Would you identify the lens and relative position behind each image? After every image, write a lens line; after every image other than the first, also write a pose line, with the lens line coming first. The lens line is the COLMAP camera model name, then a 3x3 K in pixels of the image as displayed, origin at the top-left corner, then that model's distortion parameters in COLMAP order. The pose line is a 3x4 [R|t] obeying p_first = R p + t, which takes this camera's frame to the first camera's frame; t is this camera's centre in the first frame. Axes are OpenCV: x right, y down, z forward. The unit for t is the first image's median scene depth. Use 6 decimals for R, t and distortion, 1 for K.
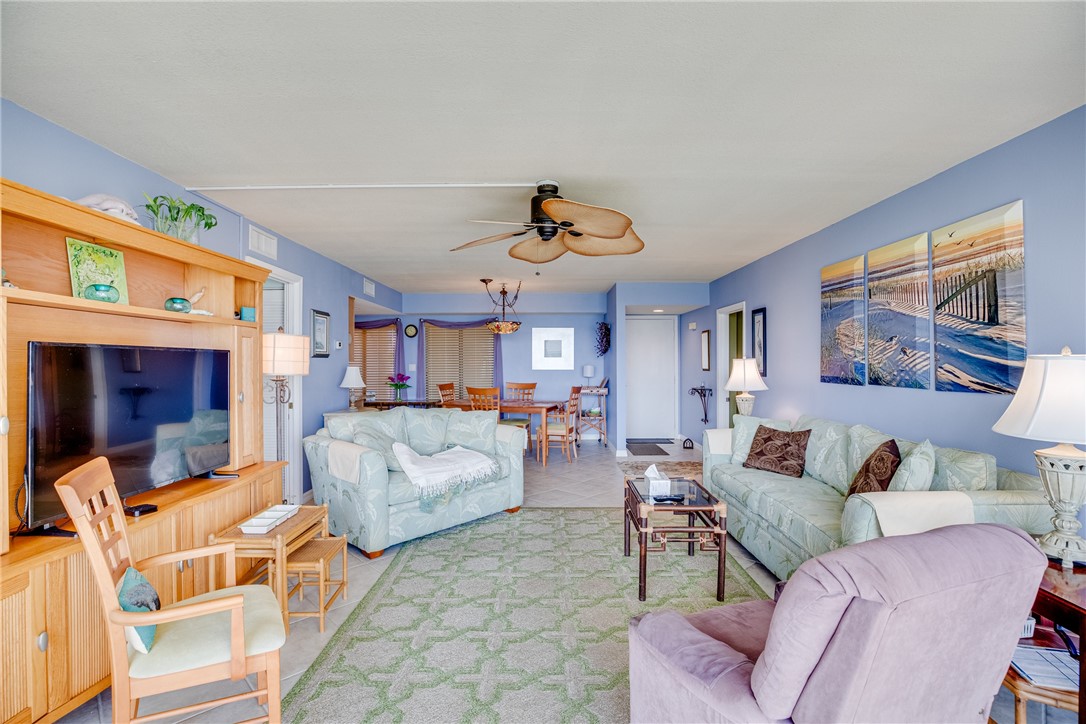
lens RADIAL K [[503.3, 0, 543.0], [0, 503.3, 362.0], [0, 0, 1]] dist [-0.036652, 0.012347]
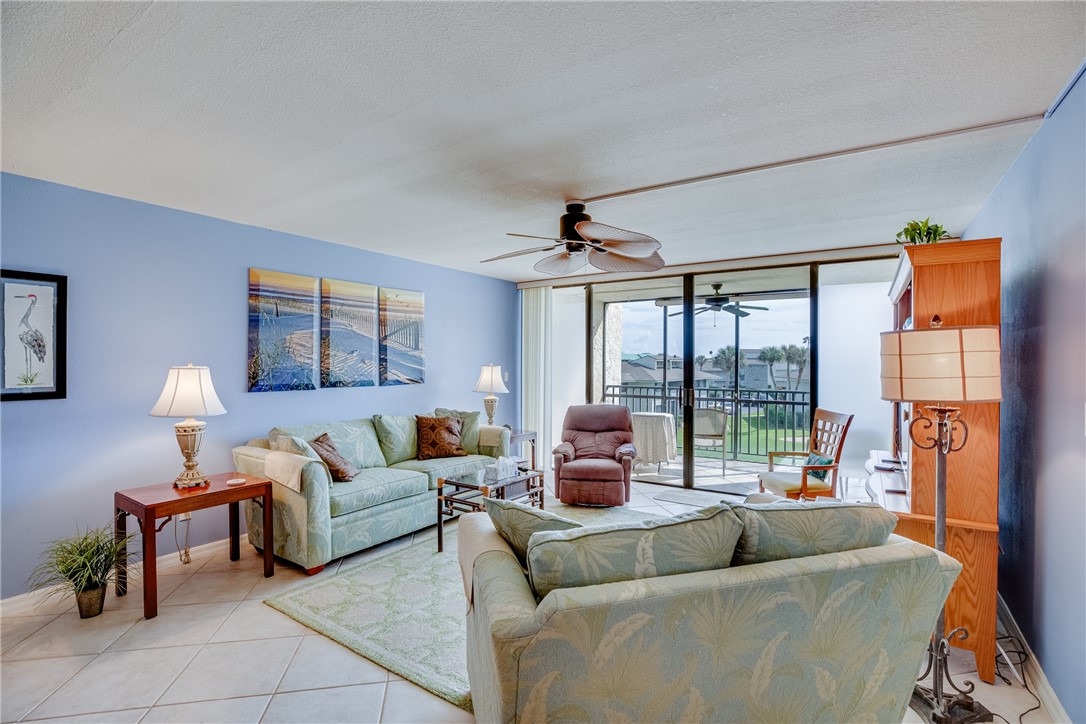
lens RADIAL K [[497.6, 0, 545.6], [0, 497.6, 362.1], [0, 0, 1]] dist [-0.047151, 0.017486]
pose [[-0.832443, -0.008775, 0.554041, -0.491476], [-0.006899, 0.999961, 0.005472, -0.029700], [-0.554067, 0.000733, -0.832471, 1.818729]]
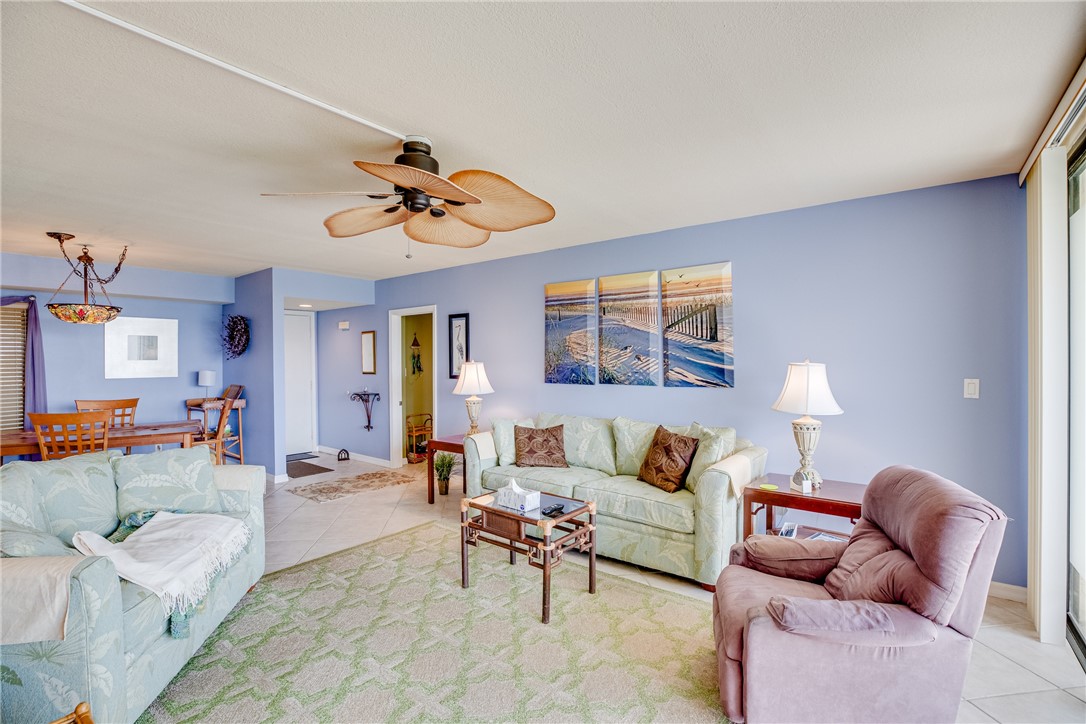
lens RADIAL K [[503.3, 0, 543.0], [0, 503.3, 362.0], [0, 0, 1]] dist [-0.036652, 0.012347]
pose [[0.614261, -0.007464, 0.789068, -0.462418], [0.005533, 0.999971, 0.005151, -0.017863], [-0.789084, 0.001202, 0.614285, 0.359086]]
